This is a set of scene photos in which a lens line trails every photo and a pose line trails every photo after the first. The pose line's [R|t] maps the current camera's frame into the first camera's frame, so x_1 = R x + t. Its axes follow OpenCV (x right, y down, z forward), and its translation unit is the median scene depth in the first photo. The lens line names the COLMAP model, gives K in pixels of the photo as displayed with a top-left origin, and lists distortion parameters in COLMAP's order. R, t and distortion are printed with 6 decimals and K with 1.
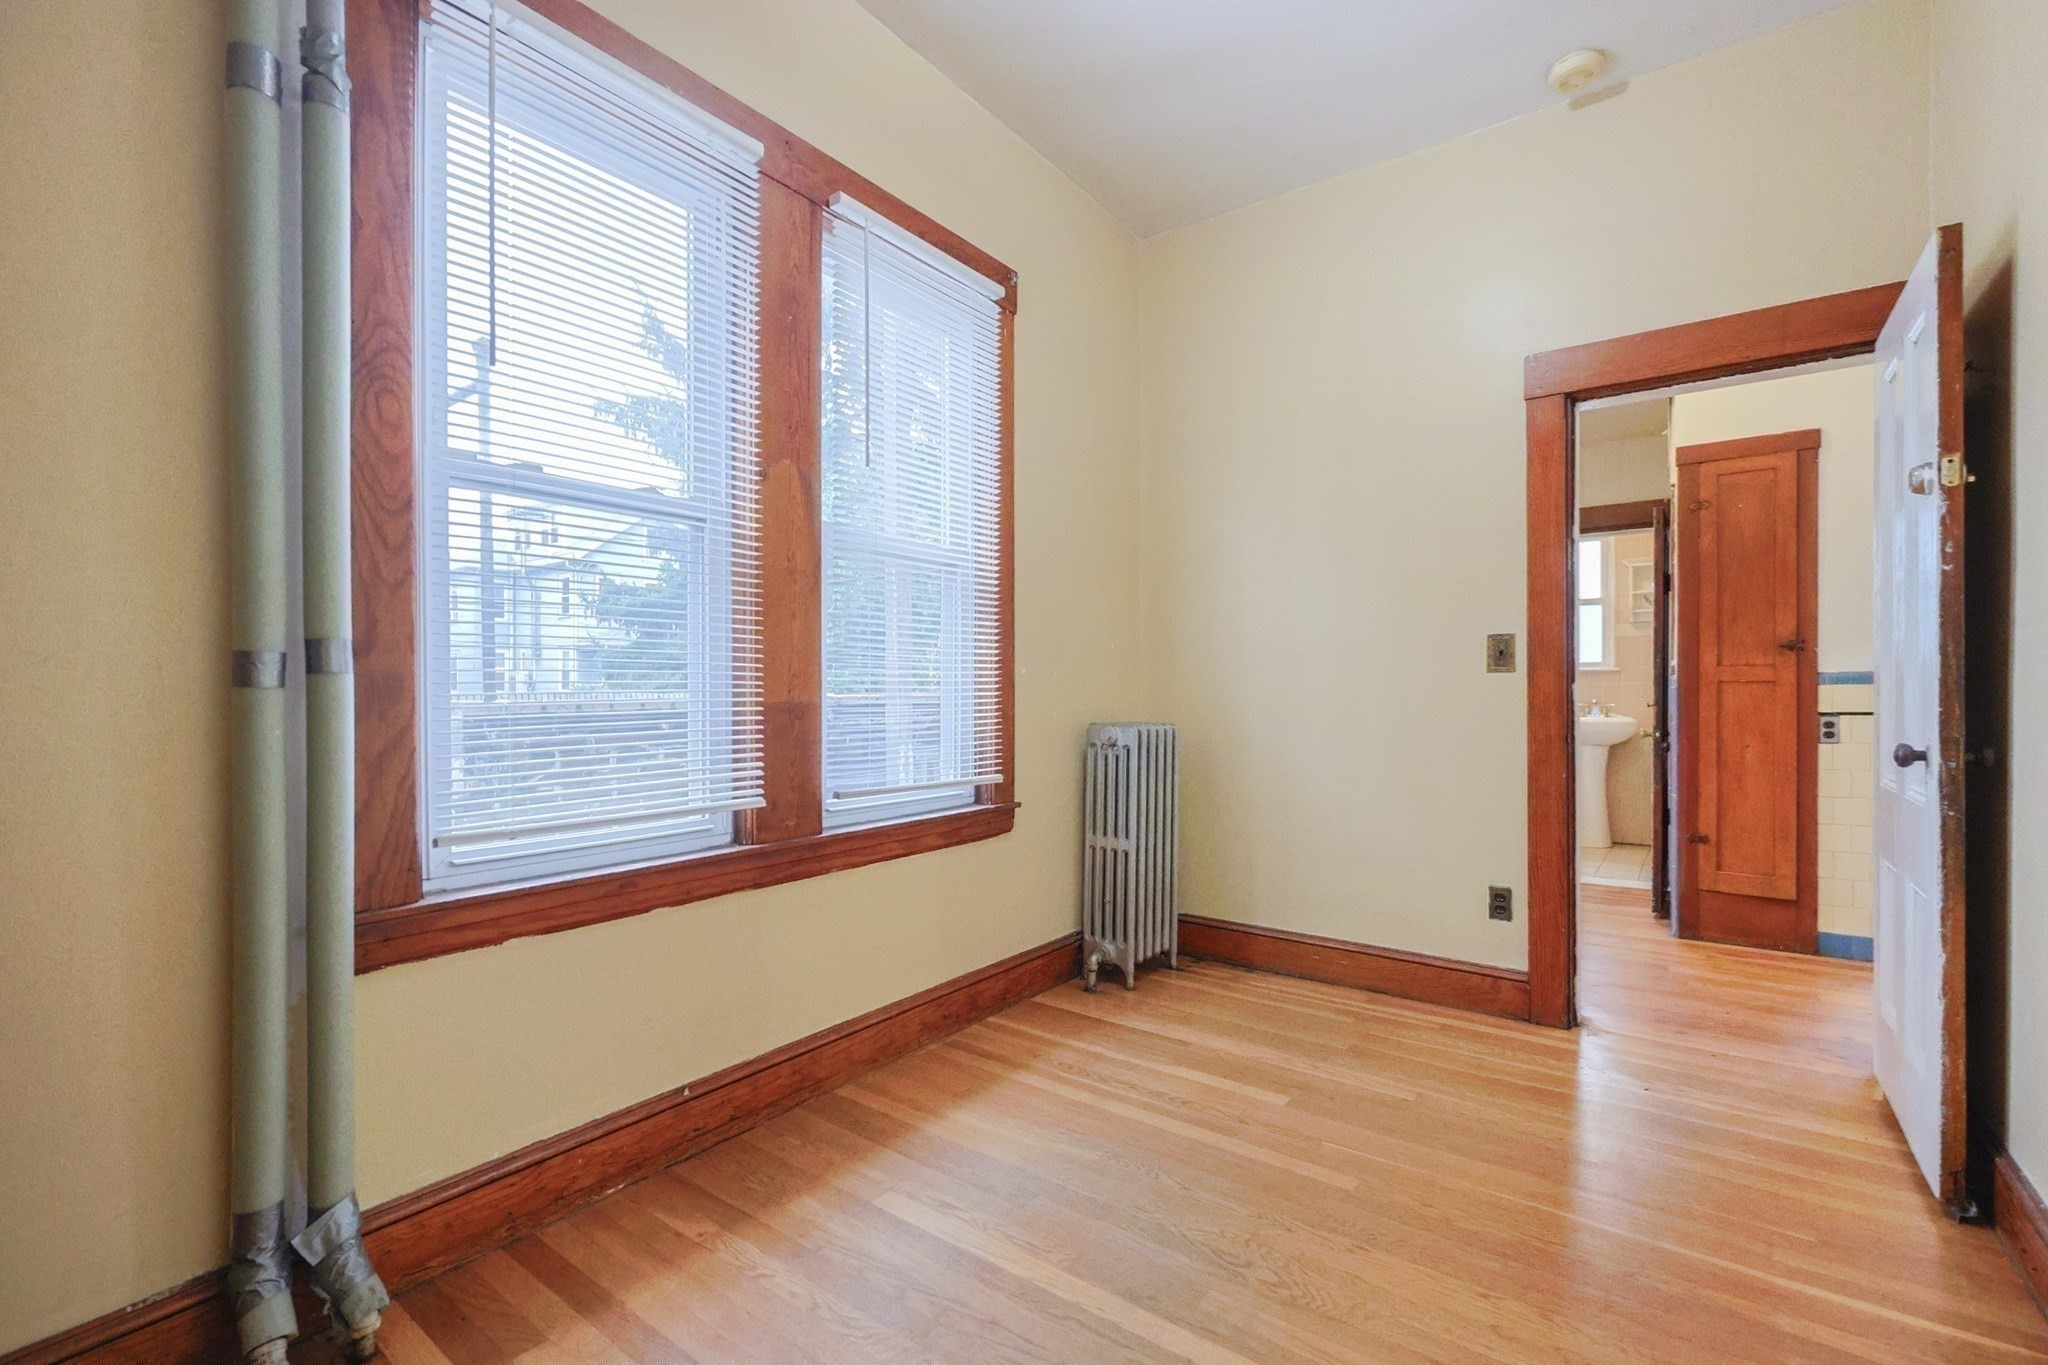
lens RADIAL K [[868.8, 0, 1033.4], [0, 868.8, 686.8], [0, 0, 1]] dist [-0.001172, -0.000734]
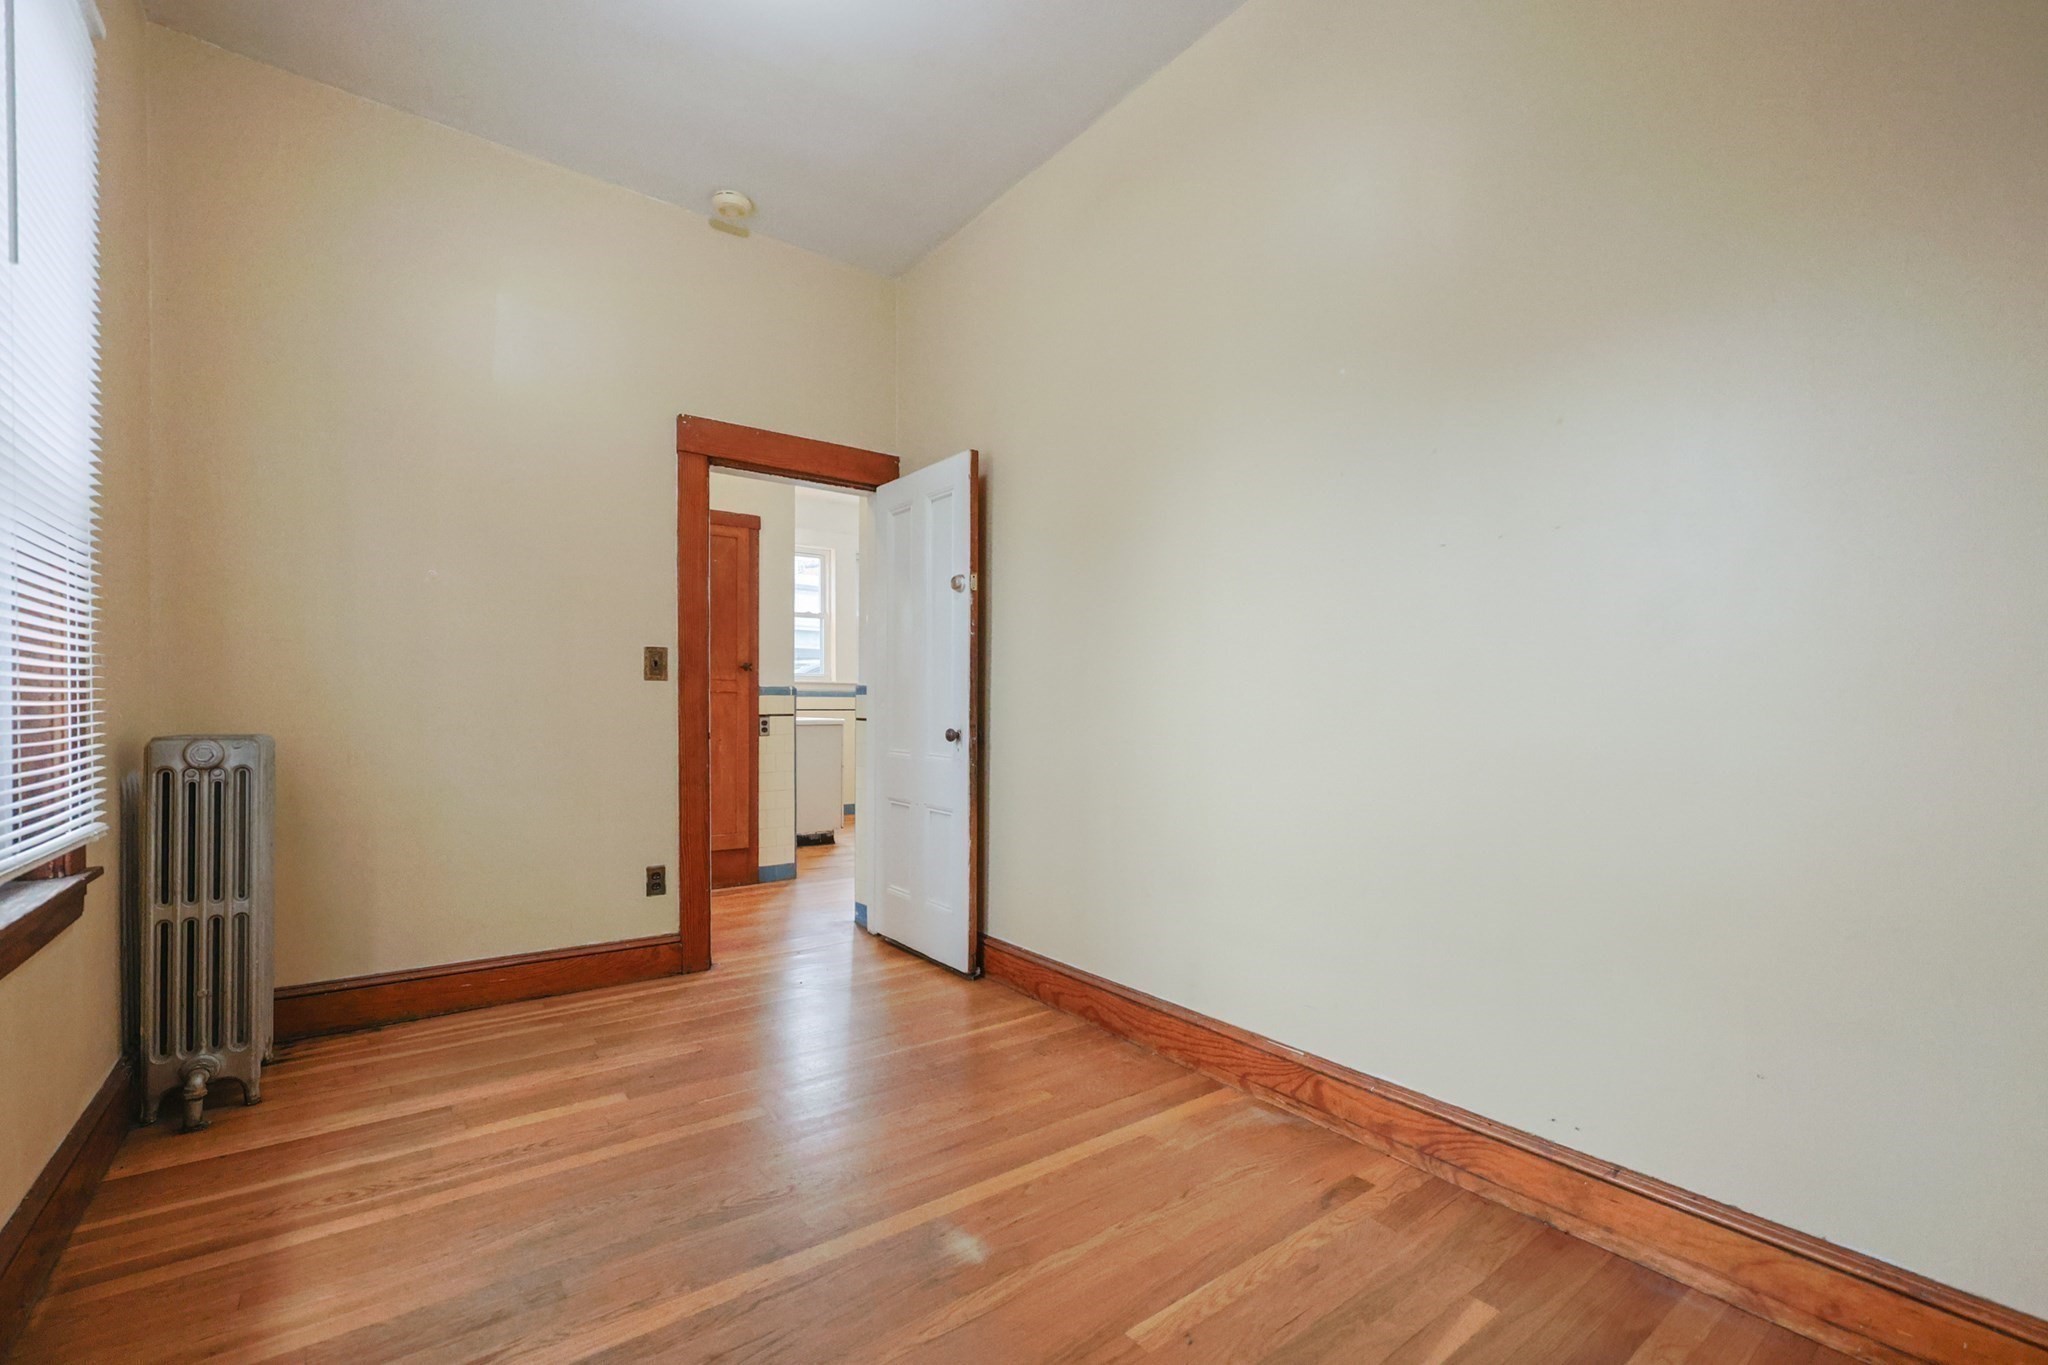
lens RADIAL K [[853.7, 0, 1020.0], [0, 853.7, 708.0], [0, 0, 1]] dist [-0.000473, 0.000103]
pose [[0.313899, -0.000217, 0.949456, -0.385452], [-0.014326, 0.999885, 0.004964, 0.007389], [-0.949348, -0.015161, 0.313860, 0.188345]]
